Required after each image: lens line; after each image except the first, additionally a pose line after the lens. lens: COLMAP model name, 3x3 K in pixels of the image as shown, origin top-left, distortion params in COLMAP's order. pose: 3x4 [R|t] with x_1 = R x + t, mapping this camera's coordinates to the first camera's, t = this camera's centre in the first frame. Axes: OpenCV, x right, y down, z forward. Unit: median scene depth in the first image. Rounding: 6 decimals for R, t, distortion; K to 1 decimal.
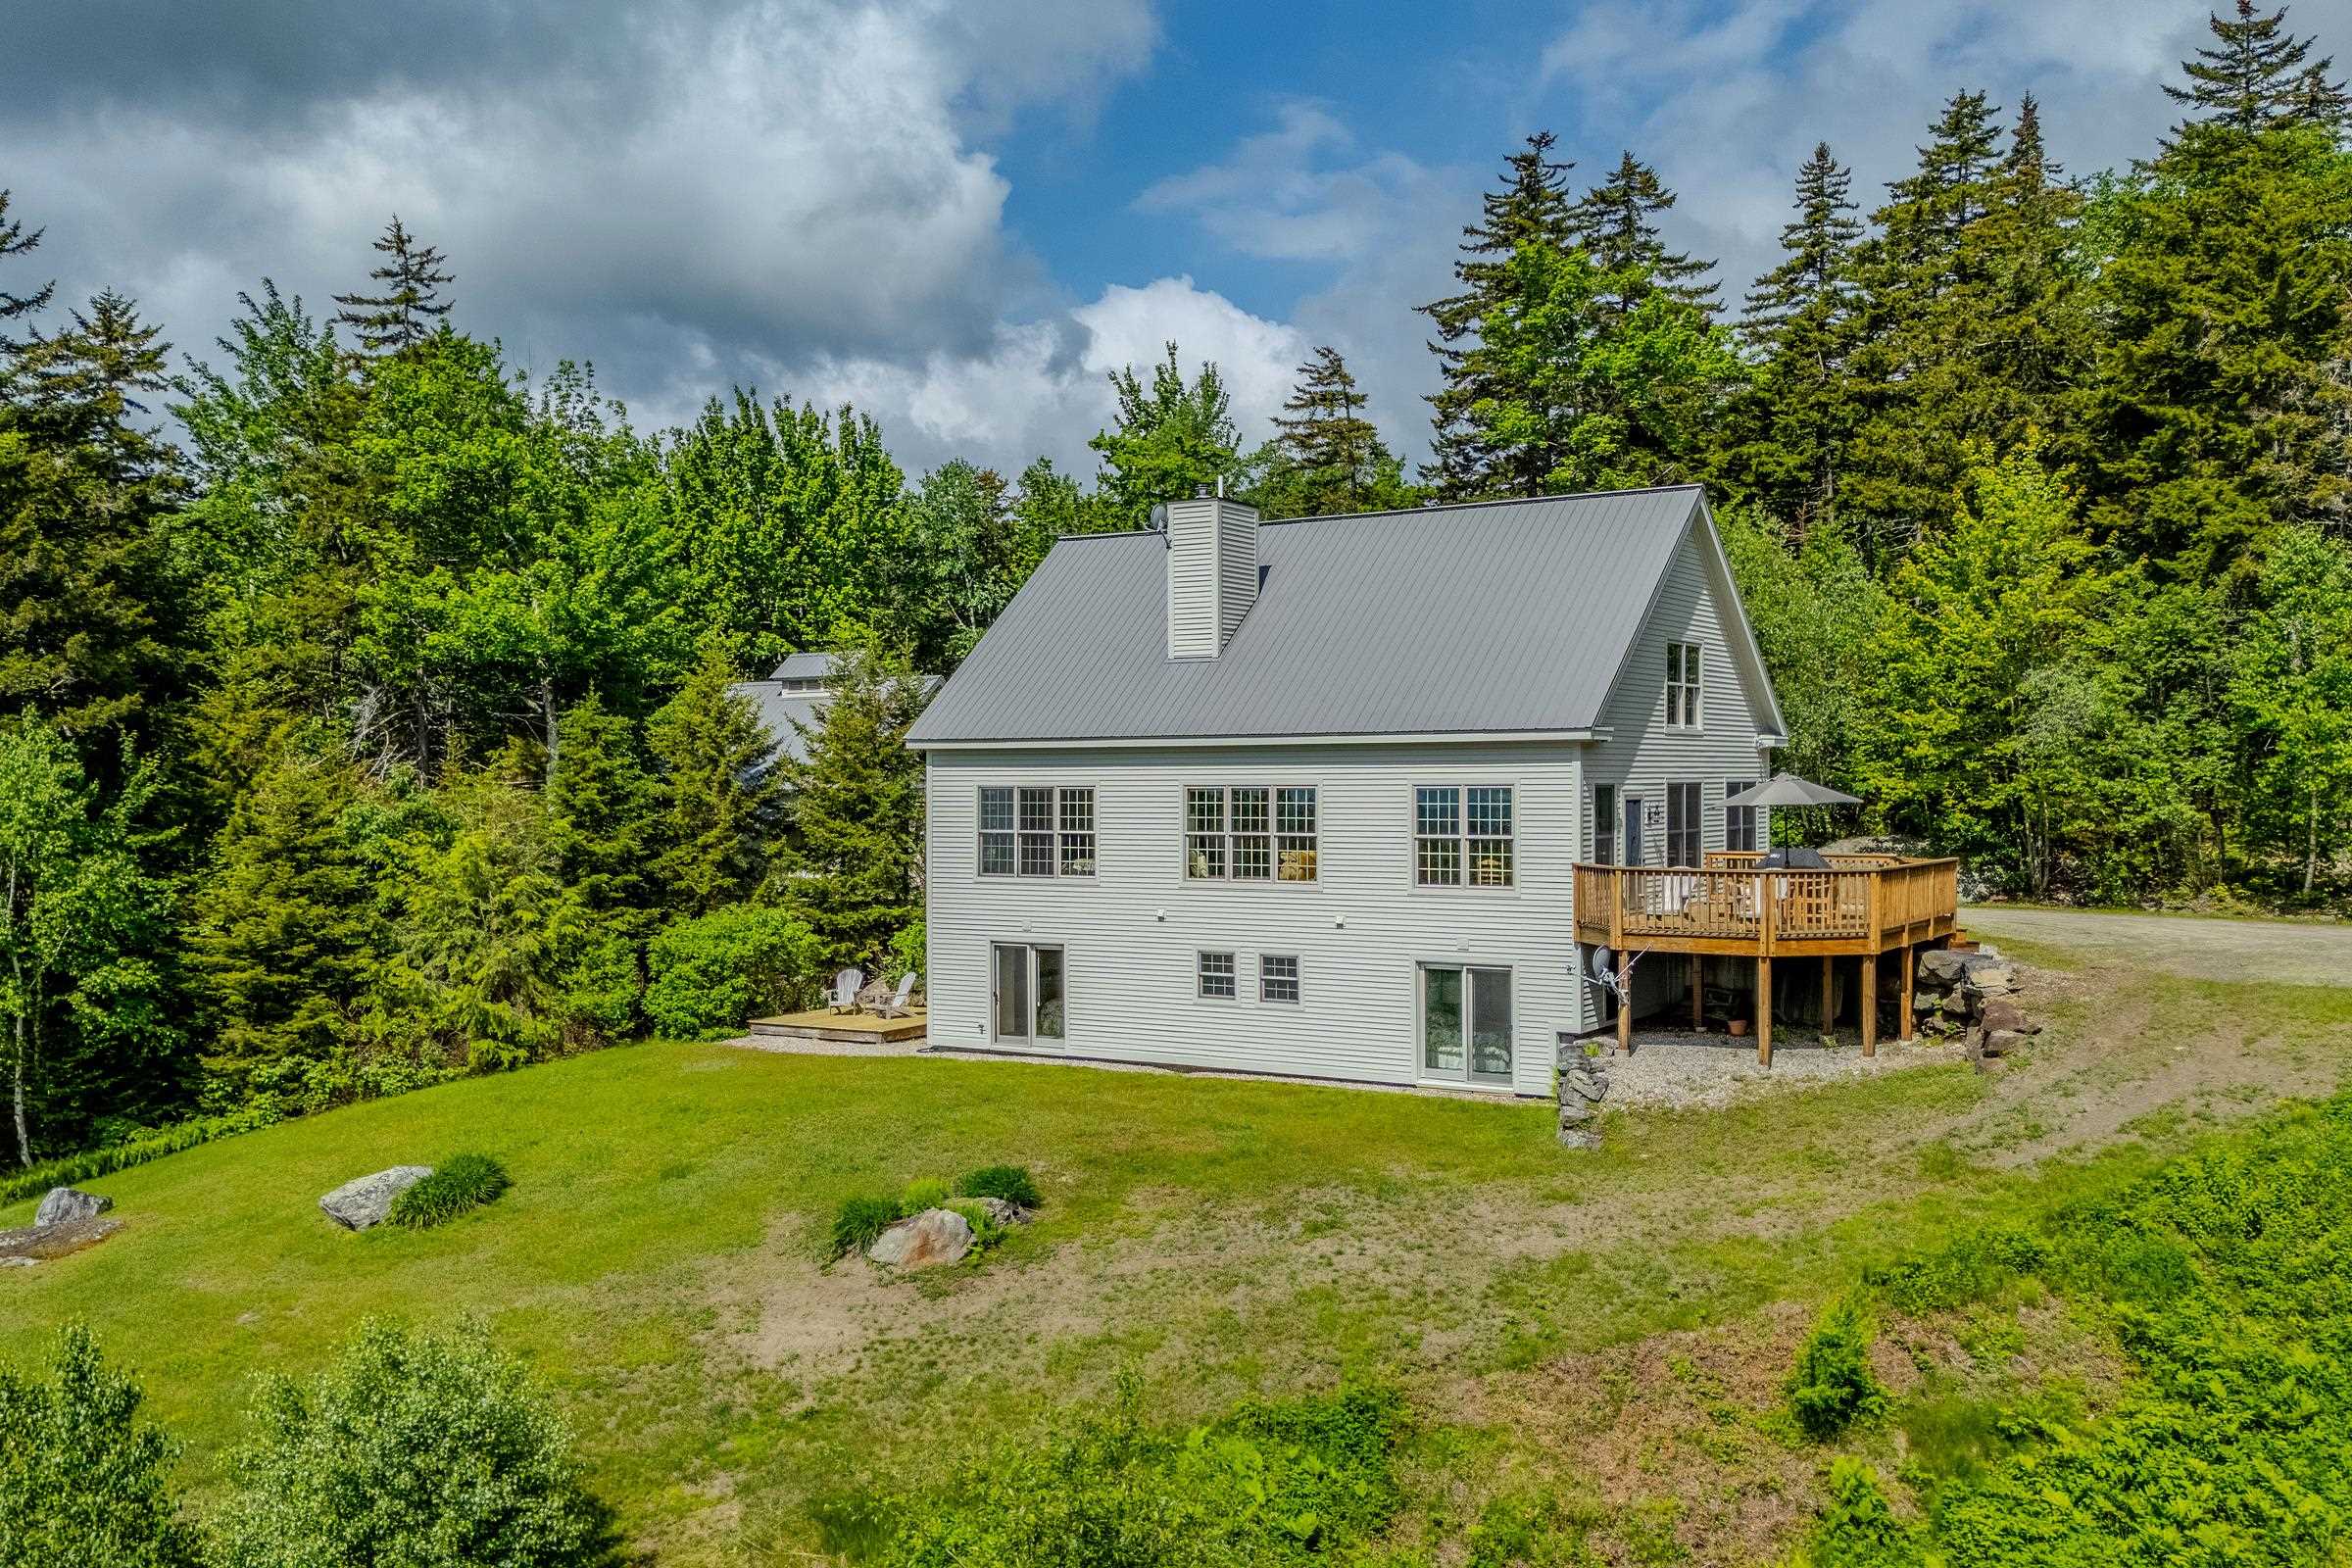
lens RADIAL K [[2094.6, 0, 1176.8], [0, 2094.6, 827.4], [0, 0, 1]] dist [0.156060, -0.265978]
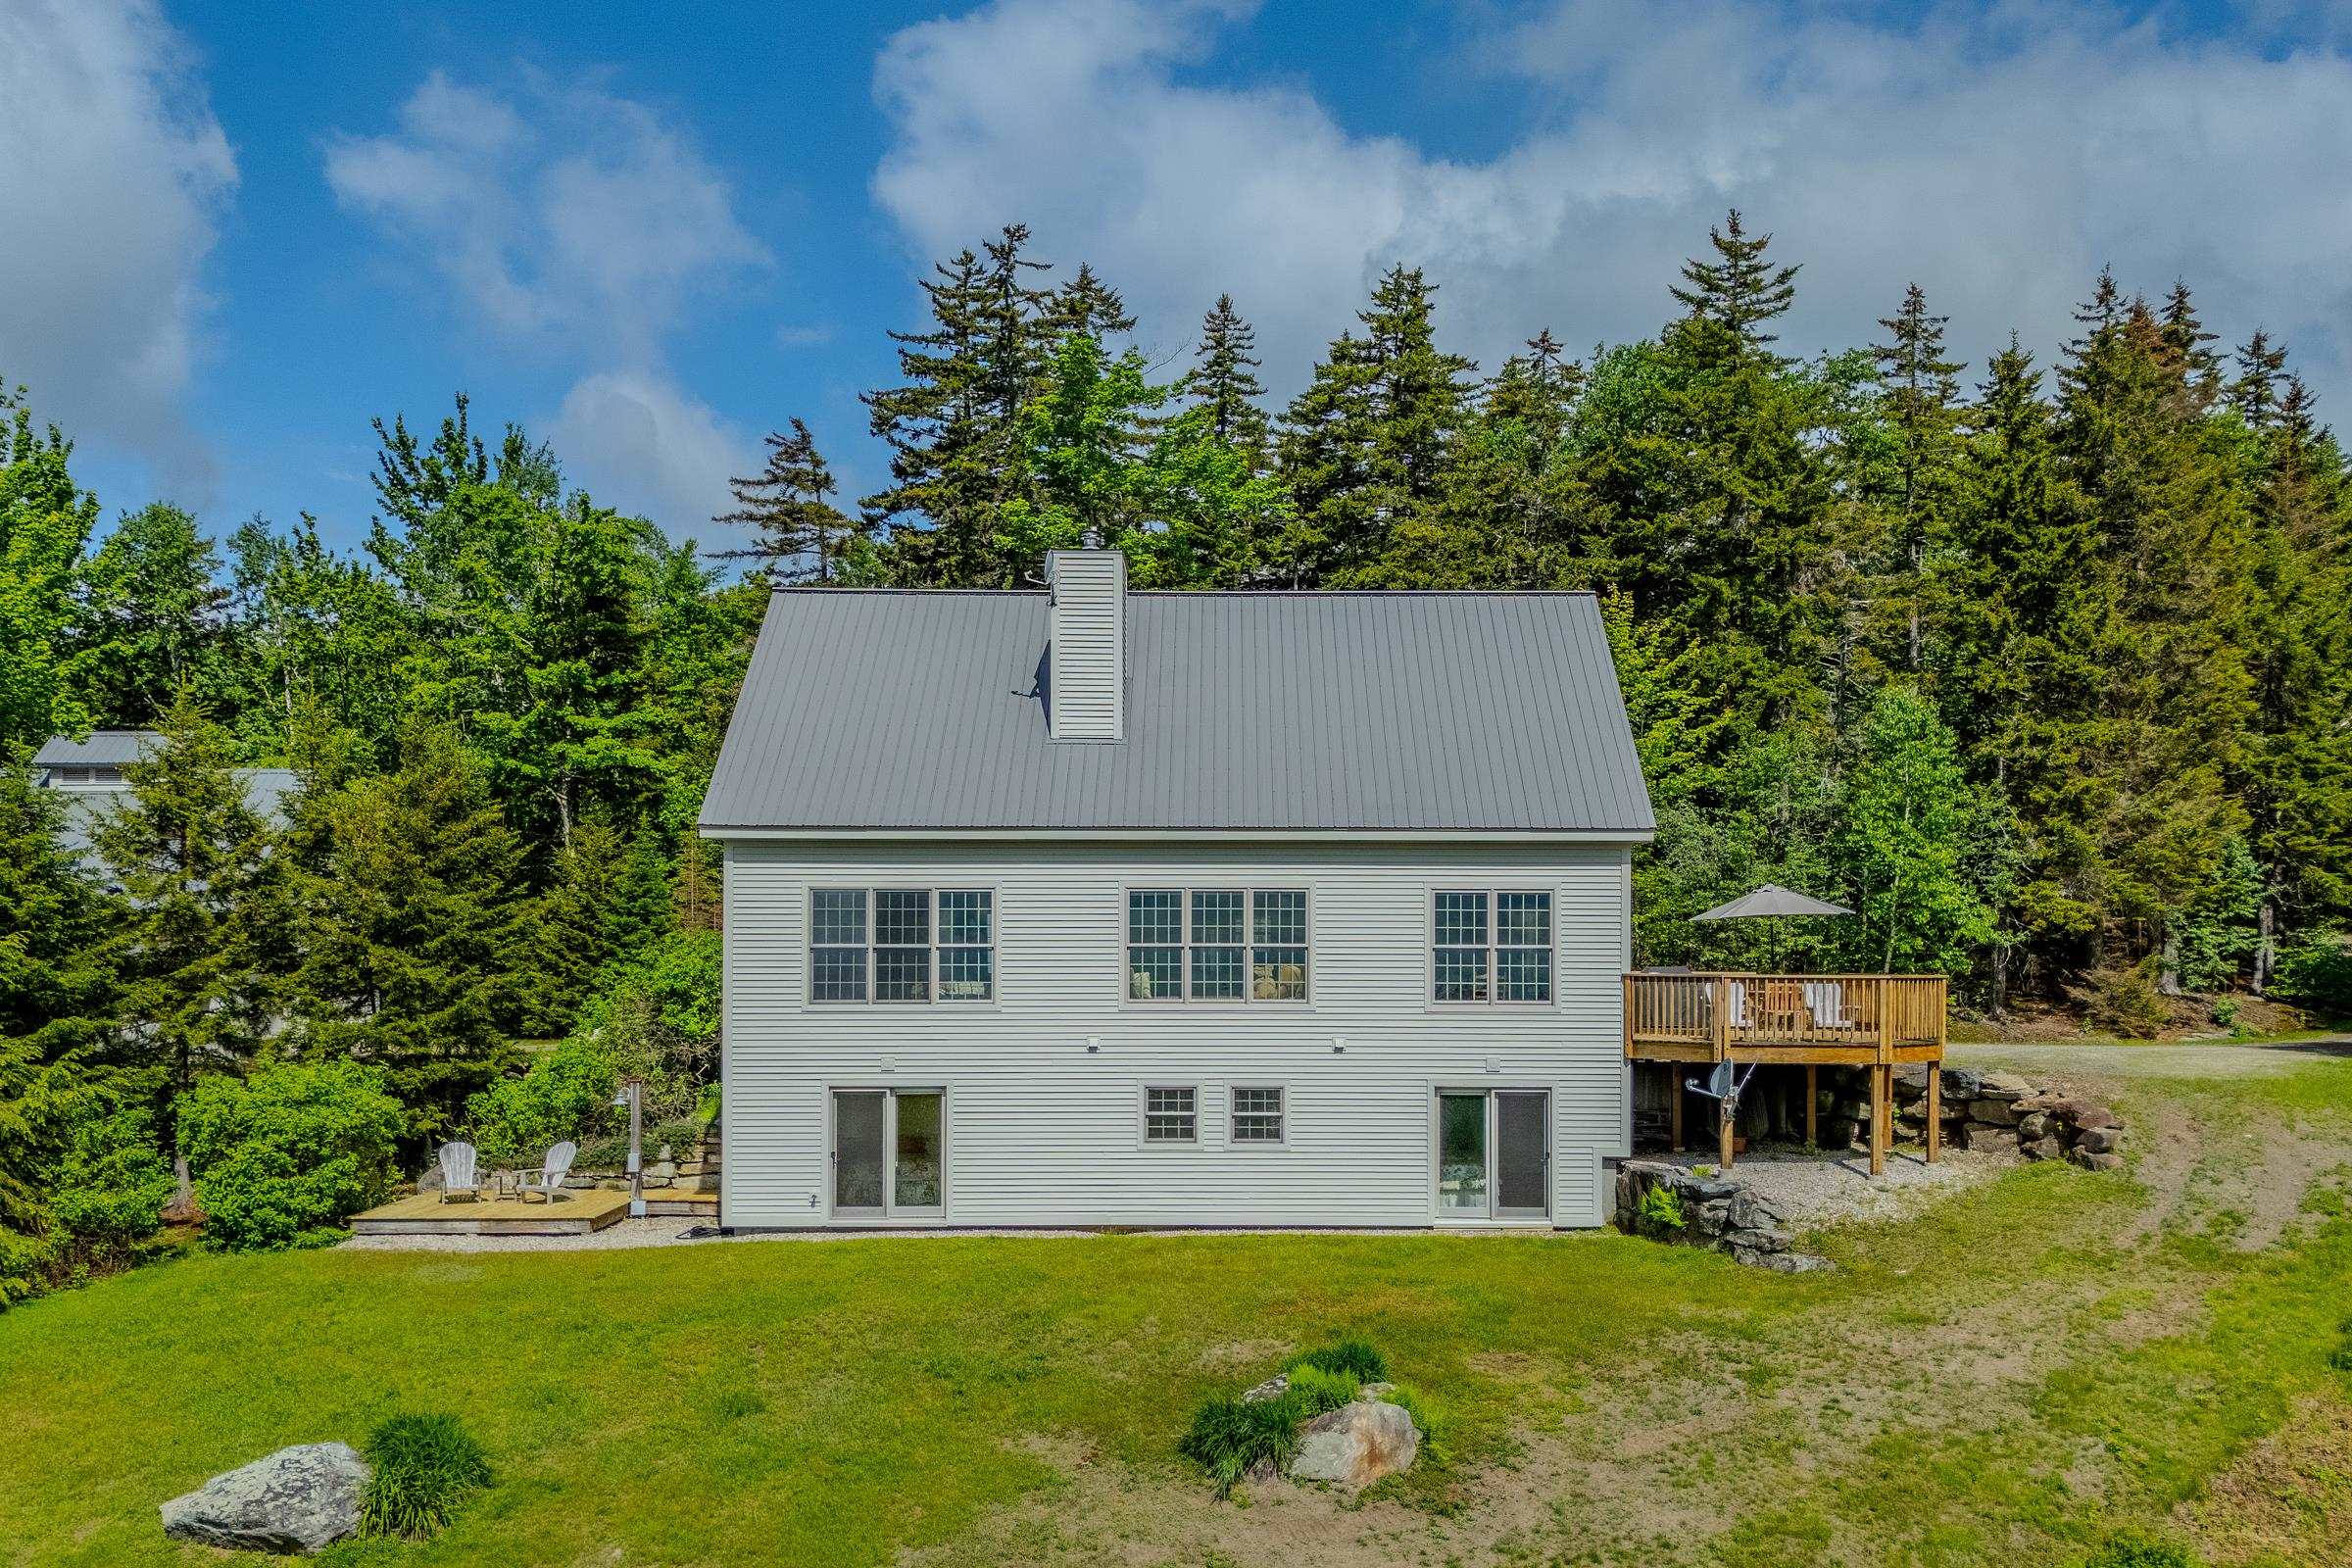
lens RADIAL K [[2133.3, 0, 1229.5], [0, 2133.3, 961.6], [0, 0, 1]] dist [0.085296, -0.065773]
pose [[0.844166, 0.006928, 0.536037, -0.383768], [0.006551, 0.999709, -0.023238, 0.026905], [-0.536042, 0.023128, 0.843875, 0.249075]]
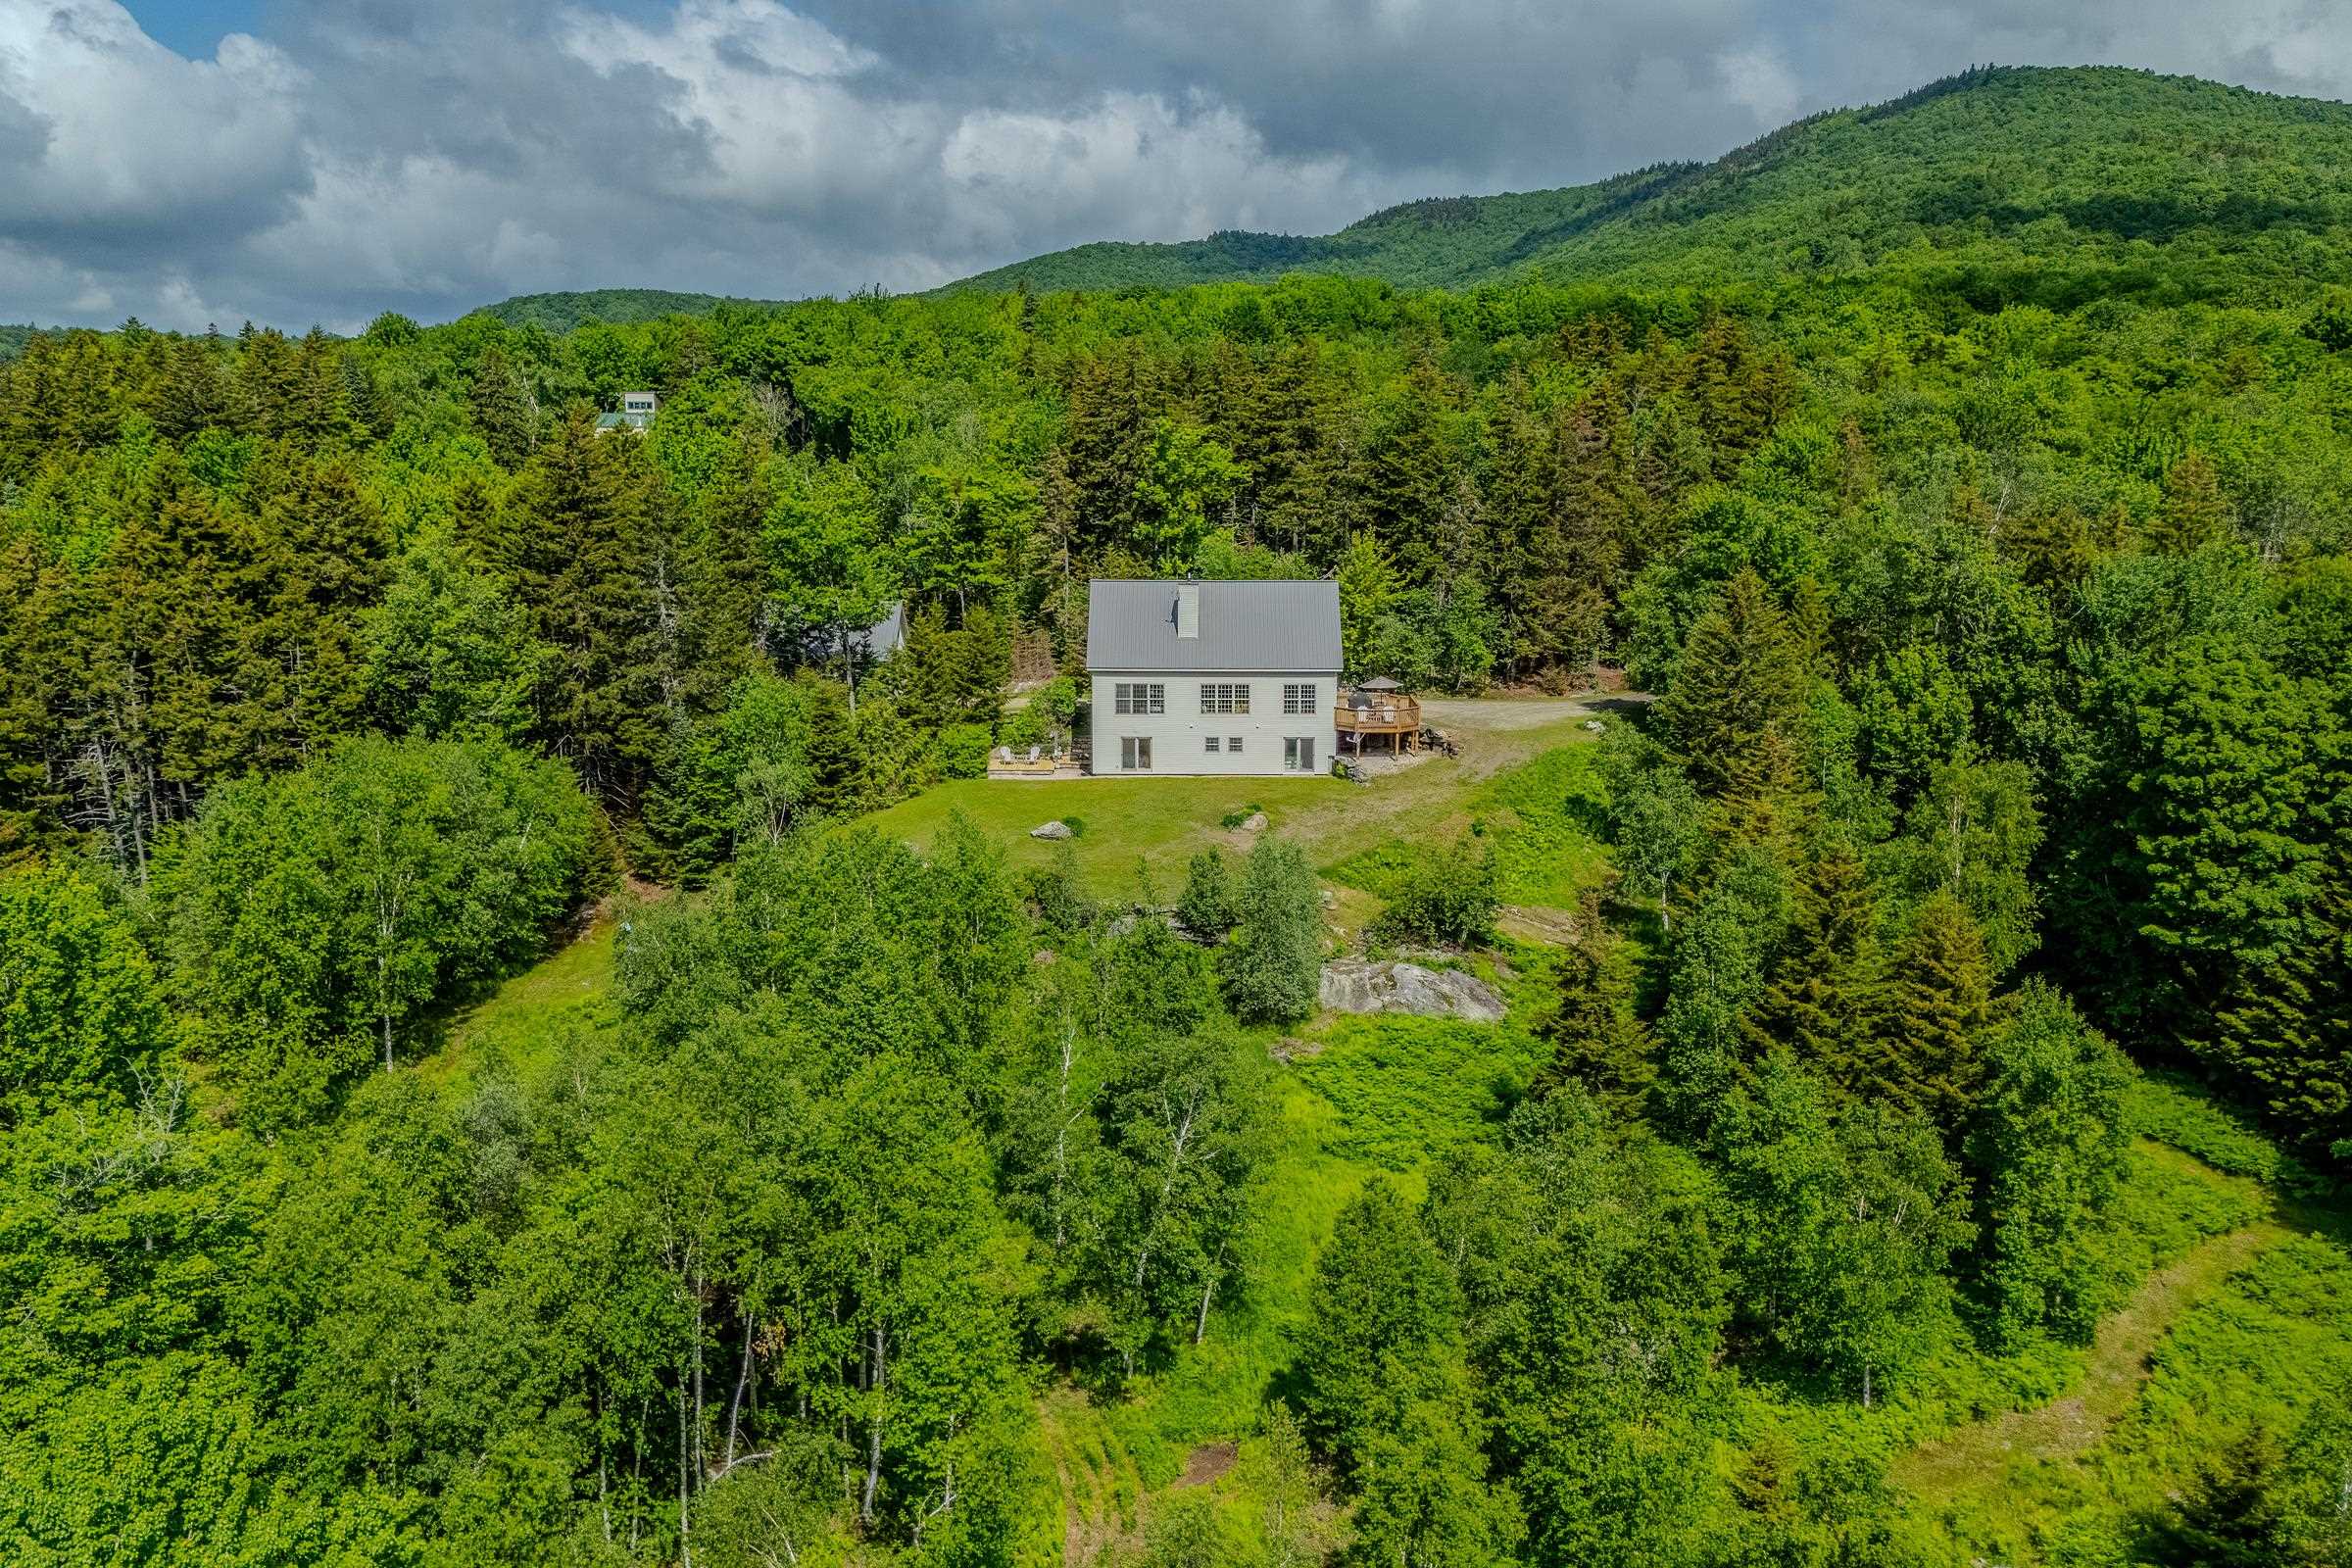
lens RADIAL K [[2124.8, 0, 1172.2], [0, 2124.8, 822.1], [0, 0, 1]] dist [0.126609, -0.167456]
pose [[0.851676, -0.088982, 0.516459, -1.530680], [0.007746, 0.987510, 0.157367, -0.286225], [-0.524012, -0.130025, 0.841728, -1.495712]]
